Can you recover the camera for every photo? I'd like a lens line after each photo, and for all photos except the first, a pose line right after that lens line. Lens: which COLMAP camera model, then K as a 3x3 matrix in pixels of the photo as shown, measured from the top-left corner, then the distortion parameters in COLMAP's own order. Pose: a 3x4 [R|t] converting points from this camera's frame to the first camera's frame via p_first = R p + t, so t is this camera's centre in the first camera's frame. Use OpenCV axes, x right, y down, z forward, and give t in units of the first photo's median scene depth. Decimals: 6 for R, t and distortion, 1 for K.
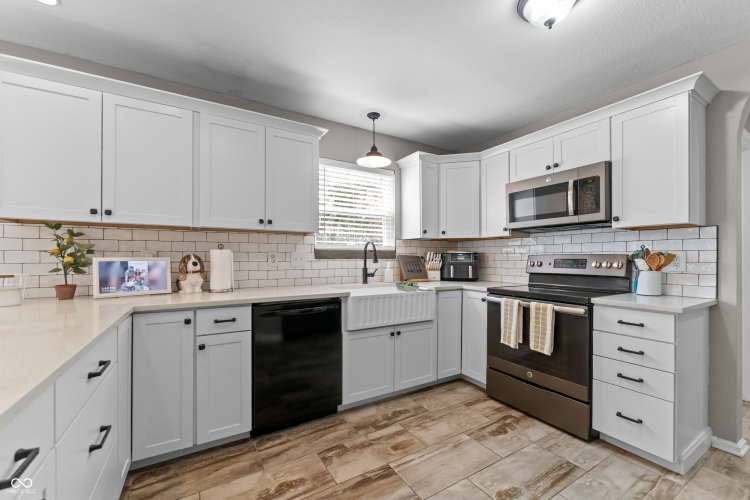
lens RADIAL K [[306.6, 0, 373.5], [0, 306.6, 256.3], [0, 0, 1]] dist [-0.000768, -0.000011]
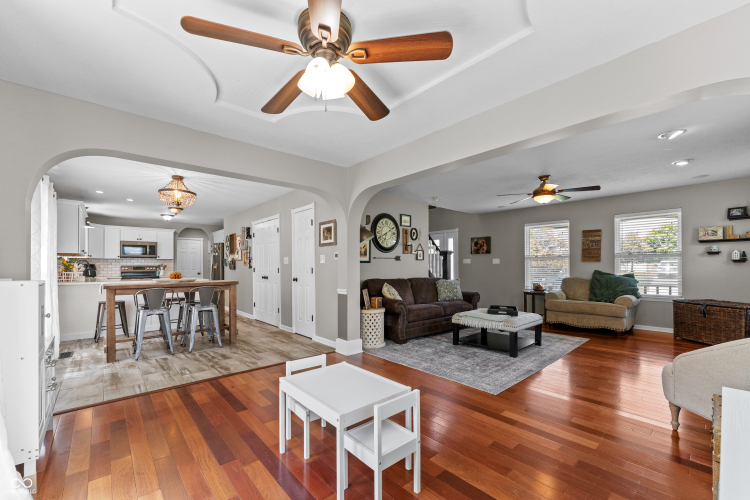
lens RADIAL K [[306.6, 0, 373.5], [0, 306.6, 256.3], [0, 0, 1]] dist [-0.000768, -0.000011]
pose [[-0.172708, 0.025922, 0.984632, -3.343270], [-0.003208, 0.999634, -0.026879, -0.027209], [-0.984968, -0.007801, -0.172561, -0.991396]]
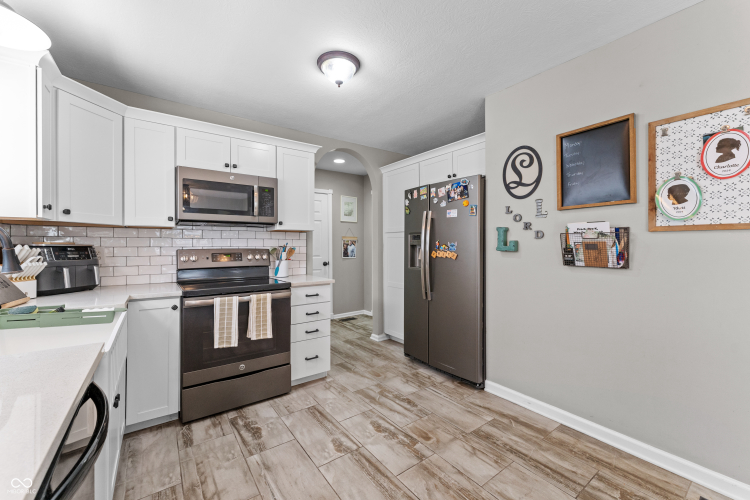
lens RADIAL K [[300.2, 0, 371.5], [0, 300.2, 245.6], [0, 0, 1]] dist [-0.000648, -0.000045]
pose [[-0.083260, 0.000758, 0.996528, -0.519600], [-0.003948, 0.999992, -0.001090, -0.020259], [-0.996520, -0.004025, -0.083256, 0.647621]]
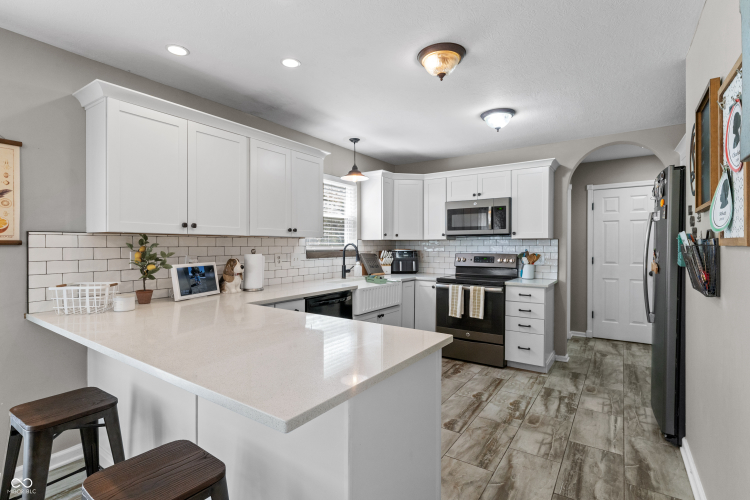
lens RADIAL K [[366.0, 0, 377.5], [0, 366.0, 247.2], [0, 0, 1]] dist [0.002239, 0.000182]
pose [[0.905322, -0.002638, 0.424717, -0.646930], [-0.002450, 0.999932, 0.011433, -0.061847], [-0.424718, -0.011391, 0.905254, -0.429319]]
